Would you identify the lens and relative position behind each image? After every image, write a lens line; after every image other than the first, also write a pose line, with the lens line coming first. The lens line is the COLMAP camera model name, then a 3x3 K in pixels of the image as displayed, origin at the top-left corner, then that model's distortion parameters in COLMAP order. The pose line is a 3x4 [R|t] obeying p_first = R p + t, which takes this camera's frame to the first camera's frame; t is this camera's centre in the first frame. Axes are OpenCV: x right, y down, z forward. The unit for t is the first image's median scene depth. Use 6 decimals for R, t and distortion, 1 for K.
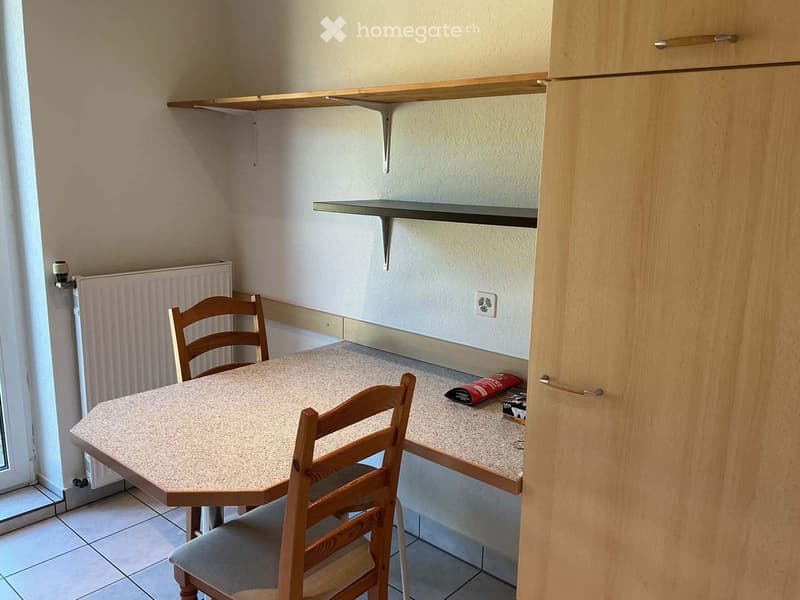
lens RADIAL K [[664.4, 0, 399.8], [0, 664.4, 299.2], [0, 0, 1]] dist [0.044649, -0.095750]
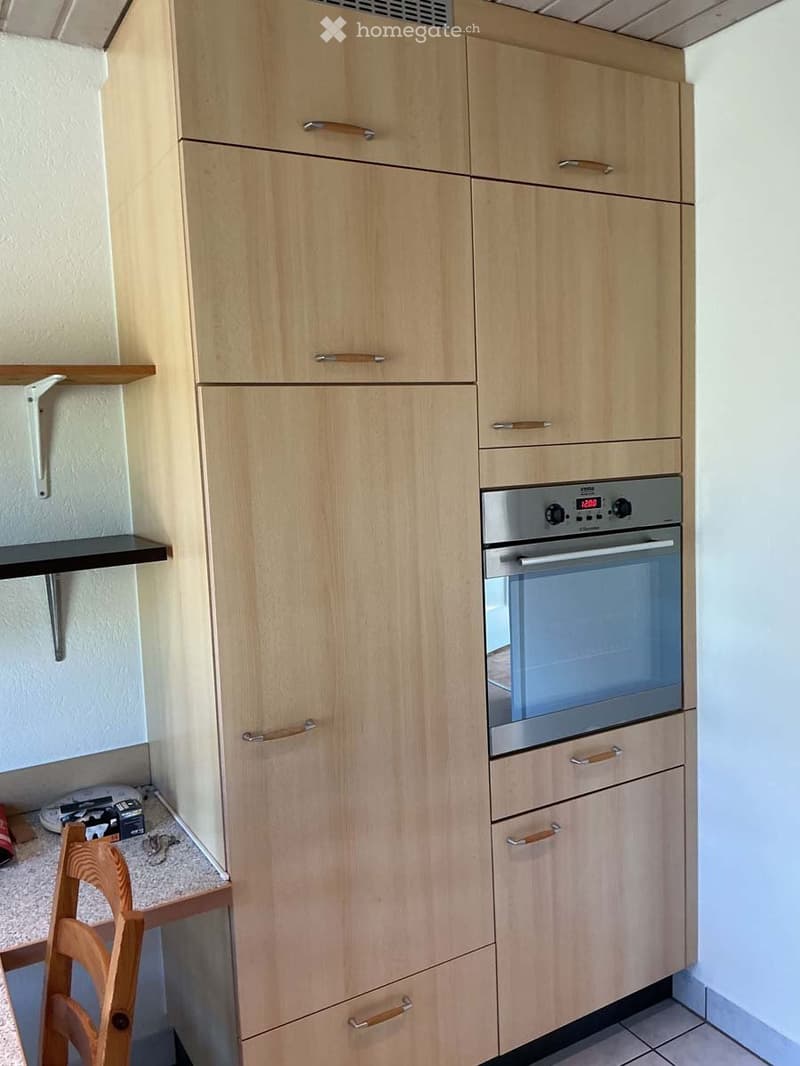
lens RADIAL K [[885.3, 0, 399.3], [0, 885.3, 530.2], [0, 0, 1]] dist [0.044649, -0.095750]
pose [[0.314594, -0.133321, 0.939817, -0.810344], [0.242408, 0.968542, 0.056252, -0.163331], [-0.917752, 0.210123, 0.337015, 0.459096]]
